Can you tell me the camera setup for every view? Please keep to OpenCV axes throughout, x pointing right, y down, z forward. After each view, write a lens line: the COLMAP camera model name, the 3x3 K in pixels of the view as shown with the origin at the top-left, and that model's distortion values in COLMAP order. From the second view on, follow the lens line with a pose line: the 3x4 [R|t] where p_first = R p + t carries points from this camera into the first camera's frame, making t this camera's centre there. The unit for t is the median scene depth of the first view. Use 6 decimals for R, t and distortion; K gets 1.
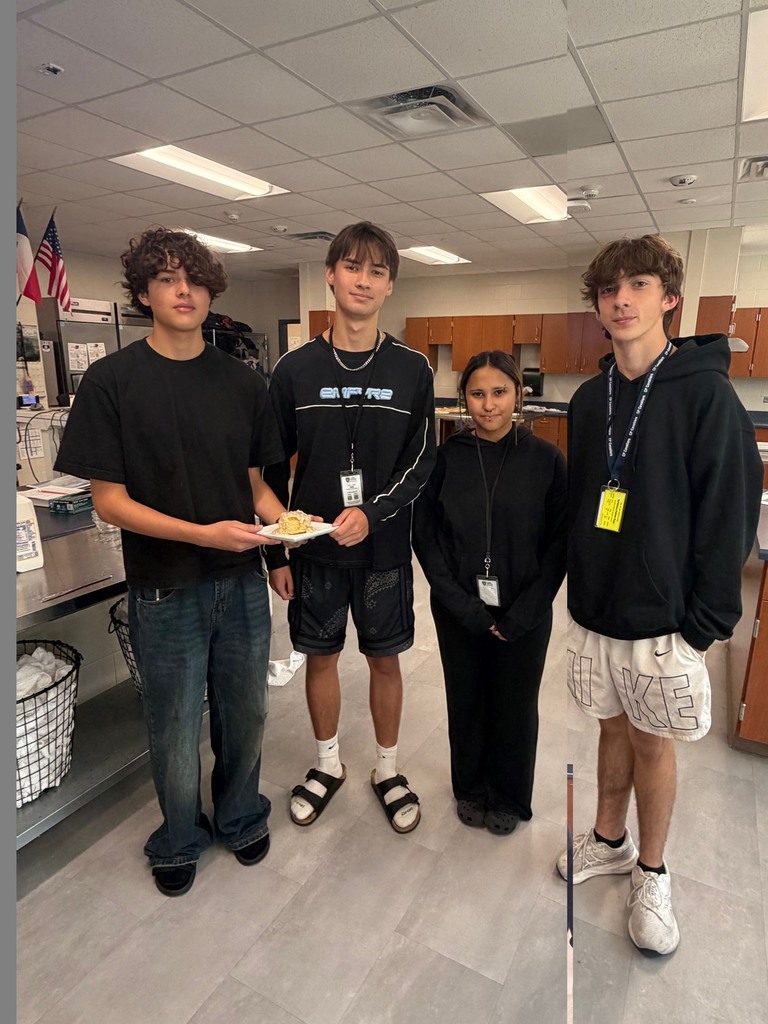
lens RADIAL K [[608.4, 0, 384.0], [0, 608.4, 512.0], [0, 0, 1]] dist [-0.087754, -0.000030]
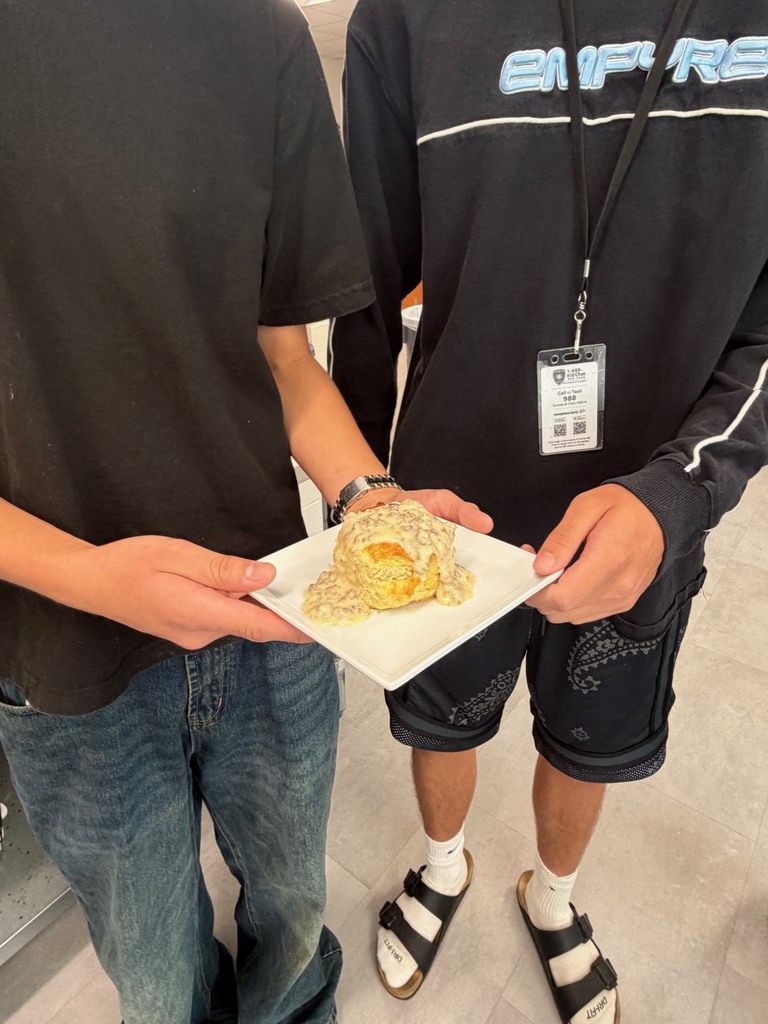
lens RADIAL K [[666.9, 0, 384.0], [0, 666.9, 512.0], [0, 0, 1]] dist [0.051830, -0.000434]
pose [[0.987456, 0.050485, -0.149605, -0.094361], [-0.016957, 0.975933, 0.217409, -0.057429], [0.156980, -0.212145, 0.964547, 0.592826]]
